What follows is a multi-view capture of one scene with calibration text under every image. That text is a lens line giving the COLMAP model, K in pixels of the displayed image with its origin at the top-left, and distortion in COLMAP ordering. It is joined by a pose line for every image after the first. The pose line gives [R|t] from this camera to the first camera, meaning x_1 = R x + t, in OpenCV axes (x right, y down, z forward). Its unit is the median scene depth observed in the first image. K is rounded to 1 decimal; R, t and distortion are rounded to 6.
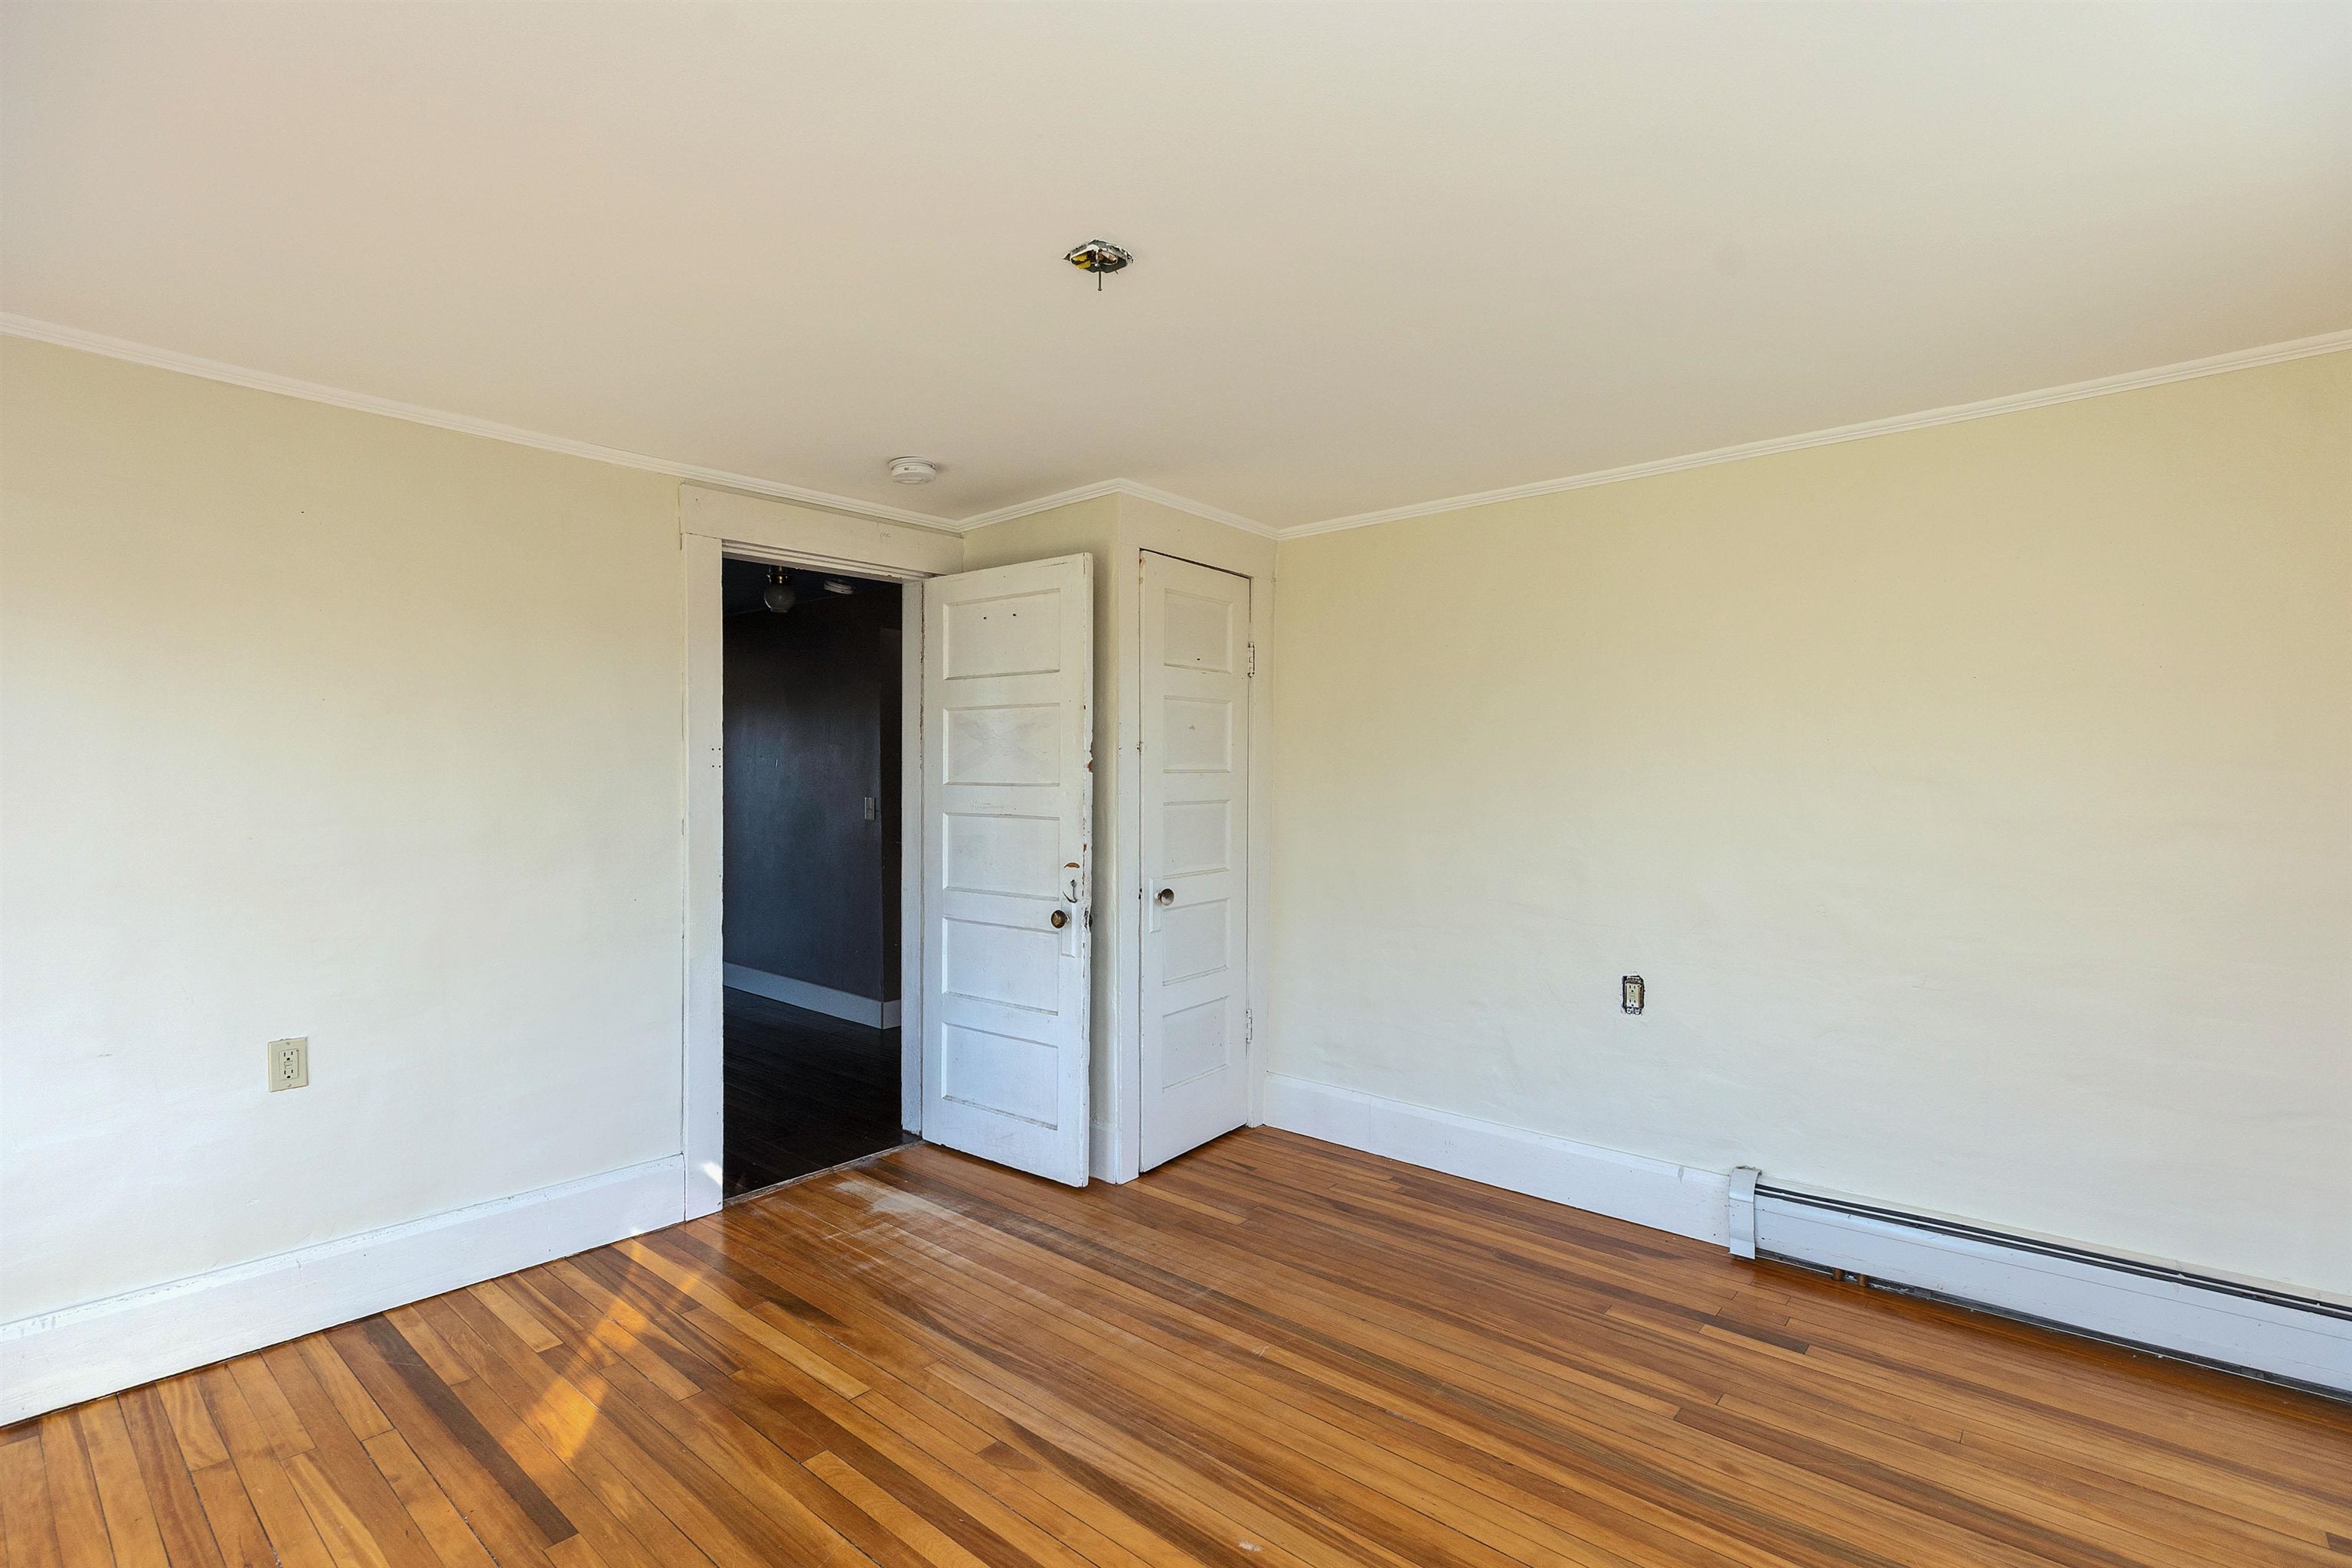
lens RADIAL K [[1055.5, 0, 1212.8], [0, 1055.5, 793.2], [0, 0, 1]] dist [0.009889, -0.001480]
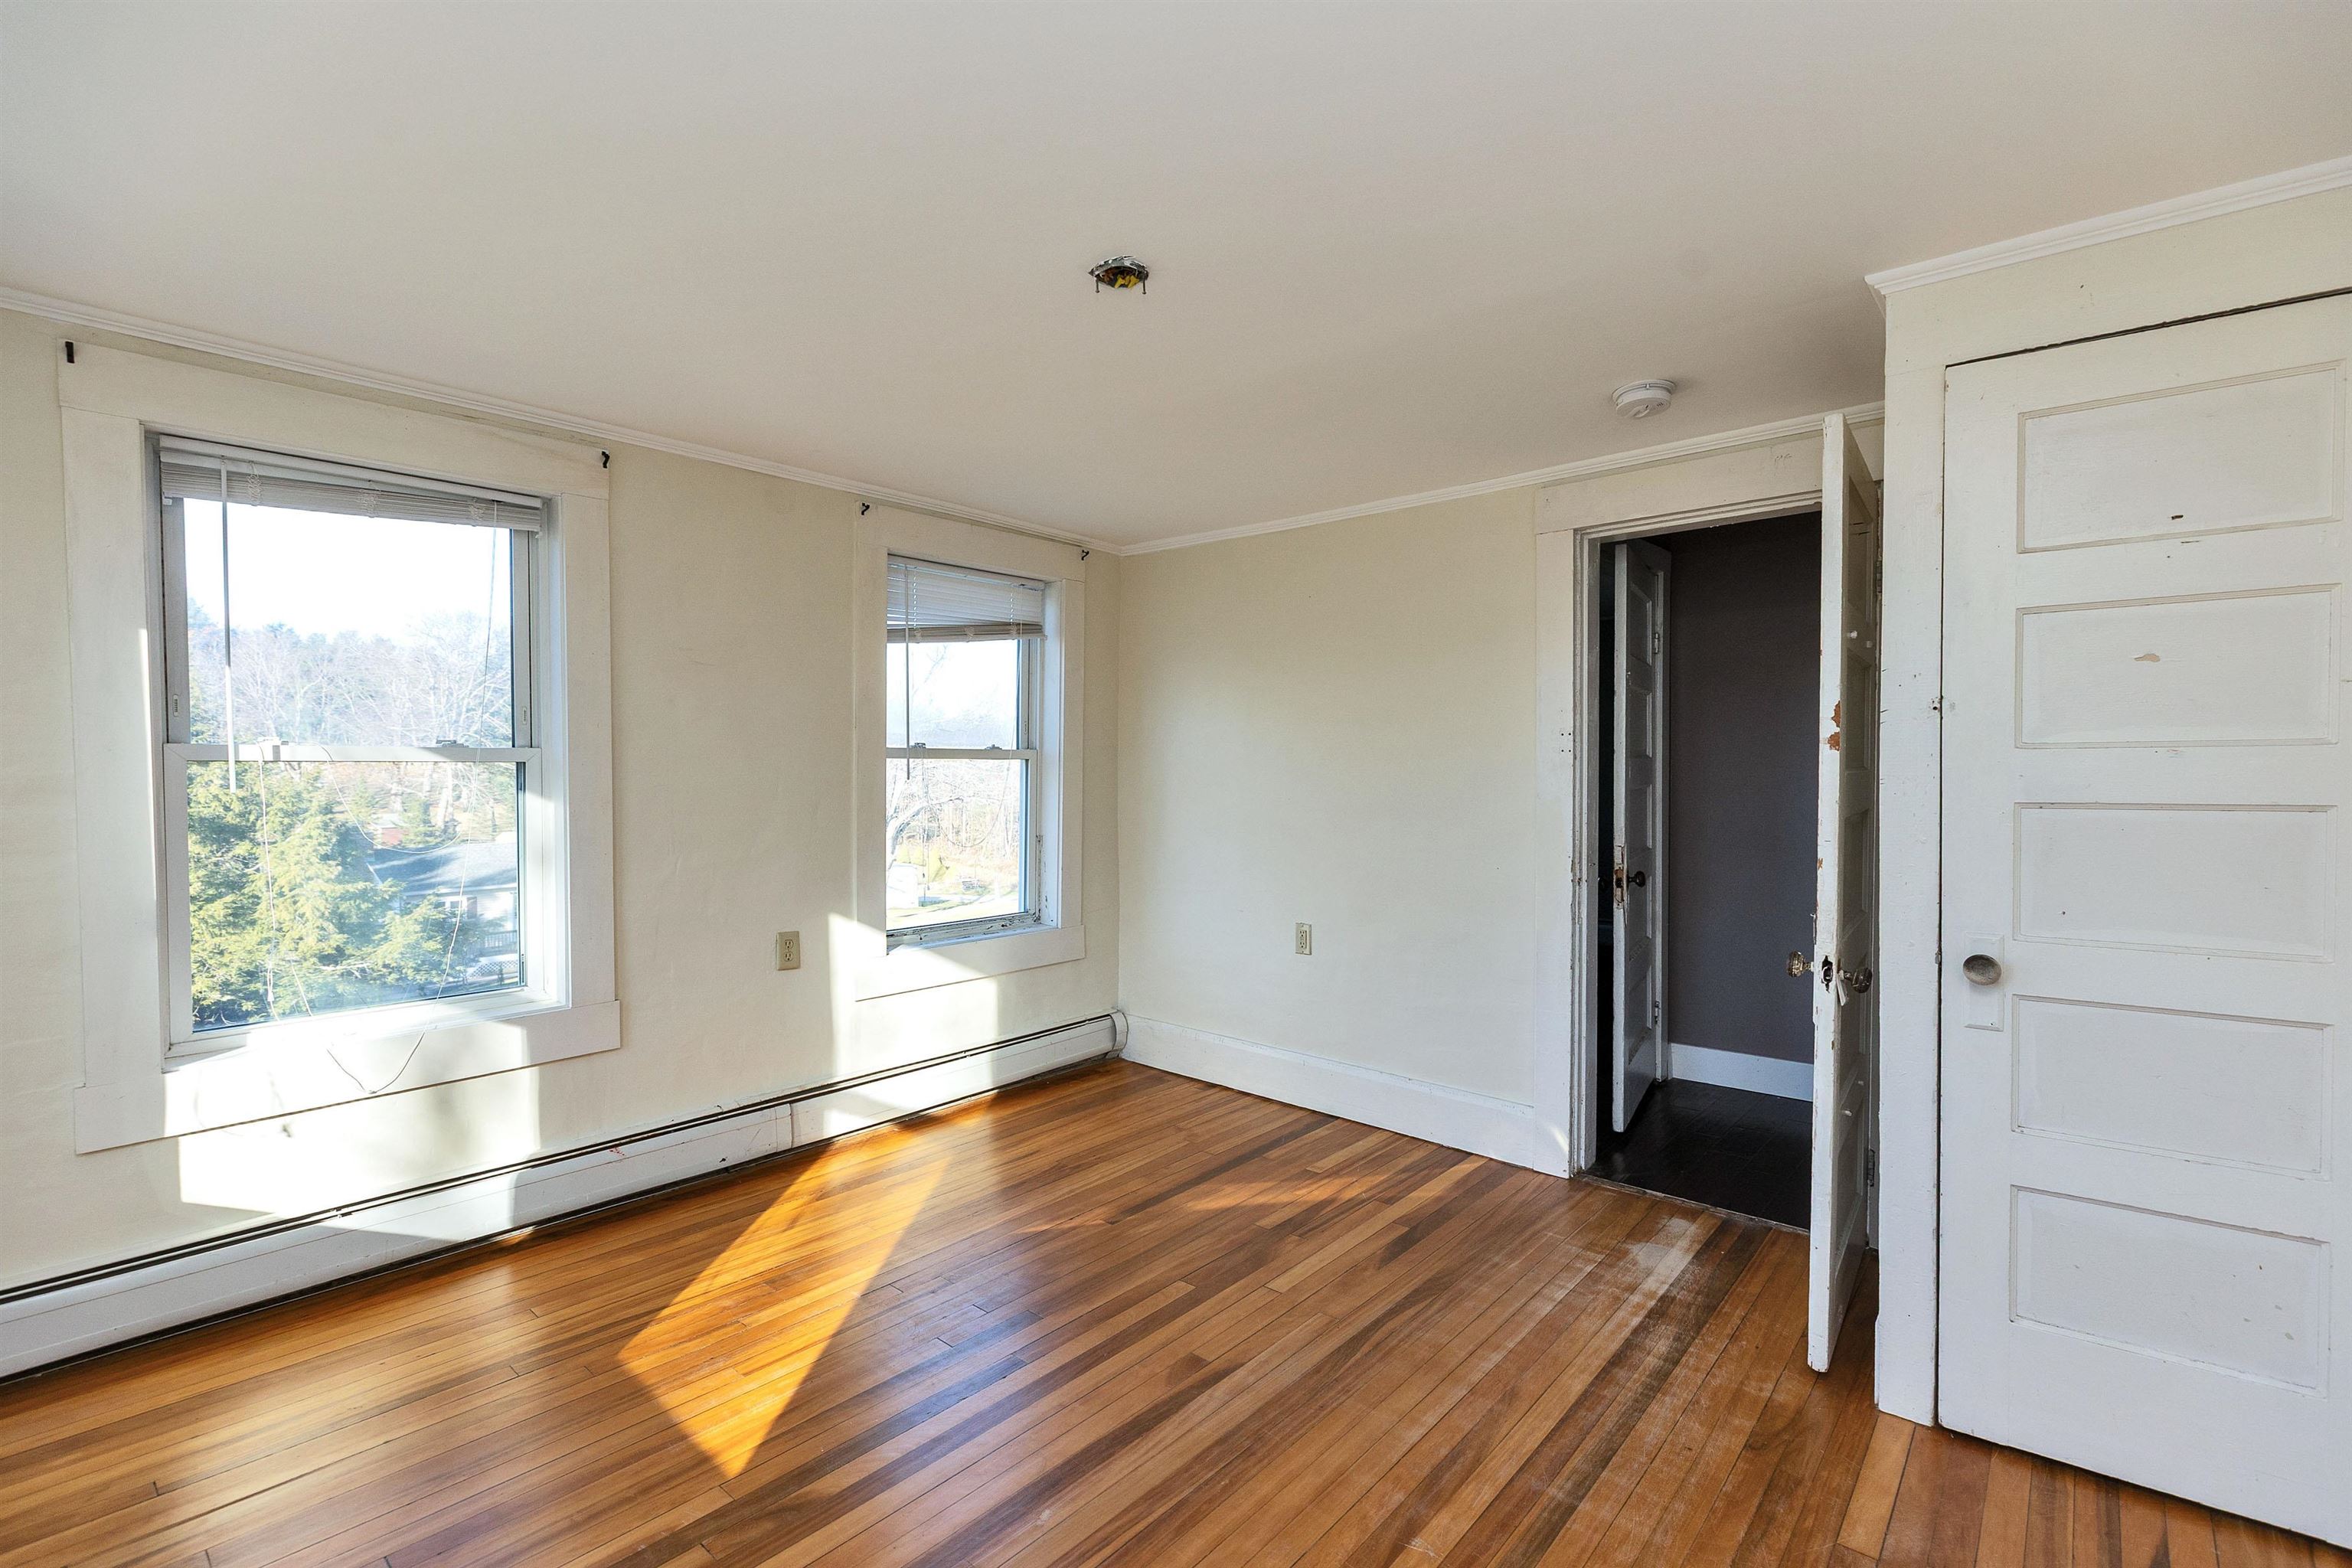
lens RADIAL K [[1055.5, 0, 1181.3], [0, 1055.5, 784.3], [0, 0, 1]] dist [0.009889, -0.001480]
pose [[-0.013230, 0.012993, -0.999828, 0.709763], [-0.011449, 0.999848, 0.013145, -0.004126], [0.999847, 0.011621, -0.013079, 0.775549]]
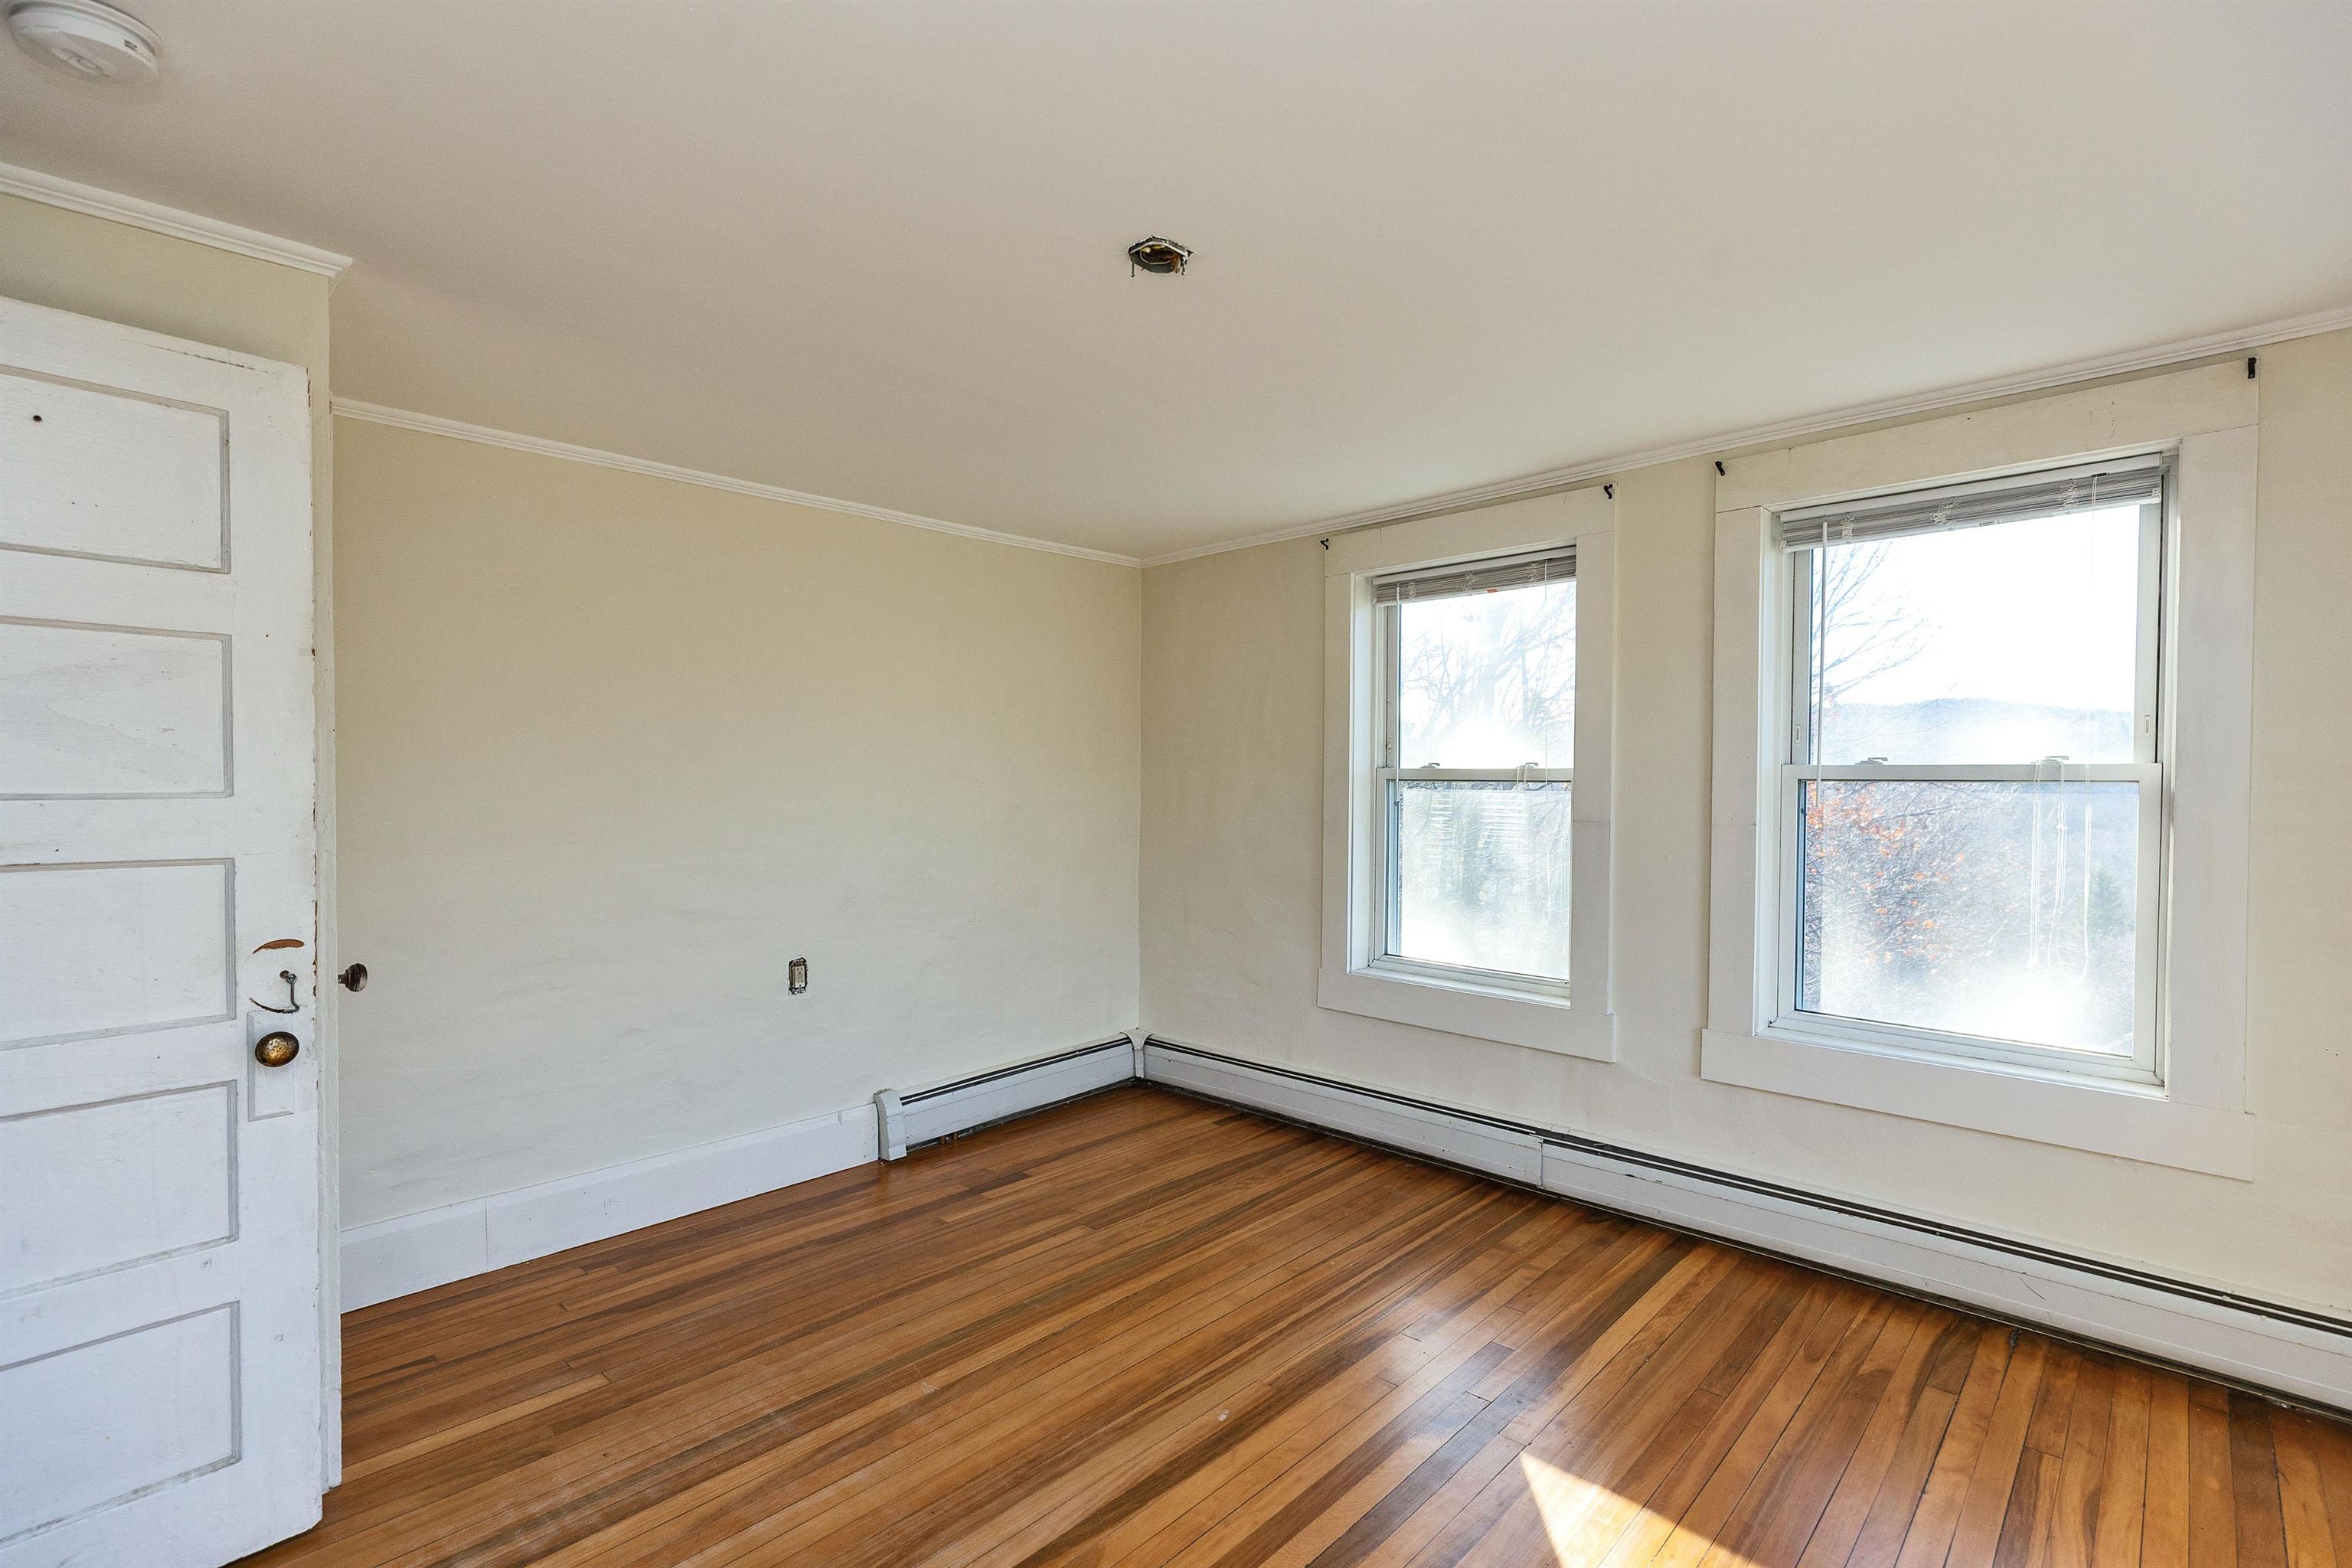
lens RADIAL K [[1055.5, 0, 1118.7], [0, 1055.5, 811.9], [0, 0, 1]] dist [0.009889, -0.001480]
pose [[0.111545, -0.033965, 0.993179, -0.792939], [0.010199, 0.999402, 0.033033, -0.015736], [-0.993707, 0.006444, 0.111825, 0.668106]]
